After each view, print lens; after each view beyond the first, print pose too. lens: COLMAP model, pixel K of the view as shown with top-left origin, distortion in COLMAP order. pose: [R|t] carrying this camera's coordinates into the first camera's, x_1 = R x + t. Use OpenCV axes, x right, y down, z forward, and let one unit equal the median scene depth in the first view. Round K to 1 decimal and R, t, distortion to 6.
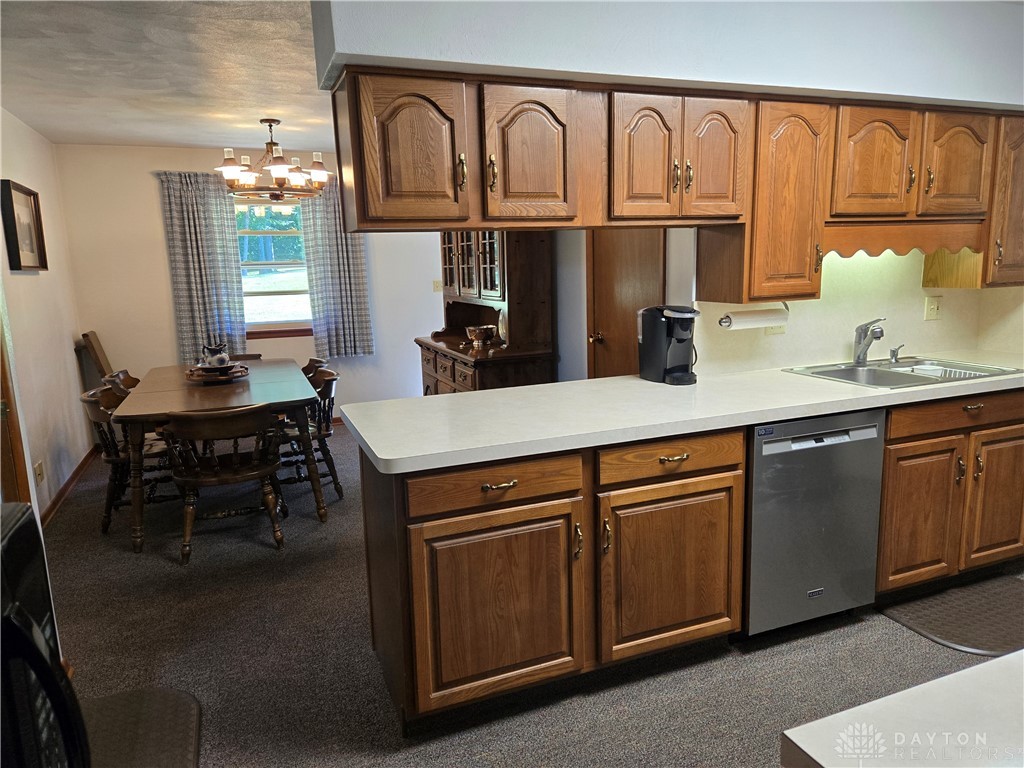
lens RADIAL K [[695.7, 0, 512.0], [0, 695.7, 384.0], [0, 0, 1]] dist [0.084073, -0.095896]
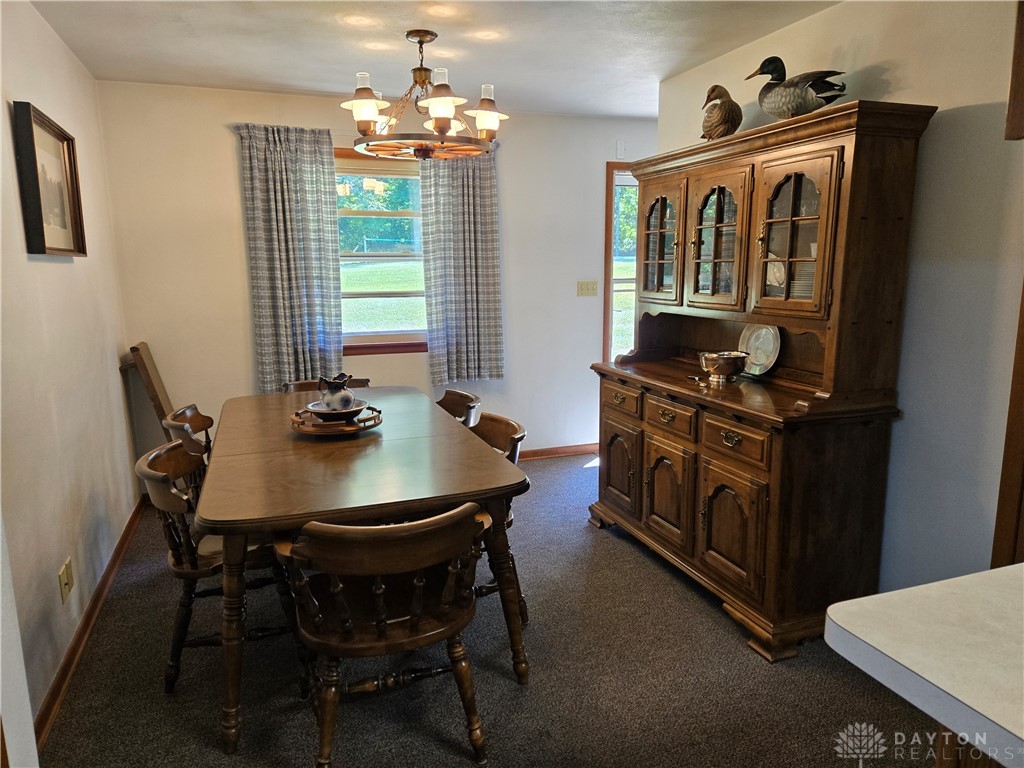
lens RADIAL K [[701.5, 0, 508.3], [0, 701.5, 388.5], [0, 0, 1]] dist [0.090020, -0.113335]
pose [[0.998931, 0.026321, -0.038013, -0.184268], [-0.026120, 0.999642, 0.005794, -0.040371], [0.038151, -0.004795, 0.999260, 0.275579]]
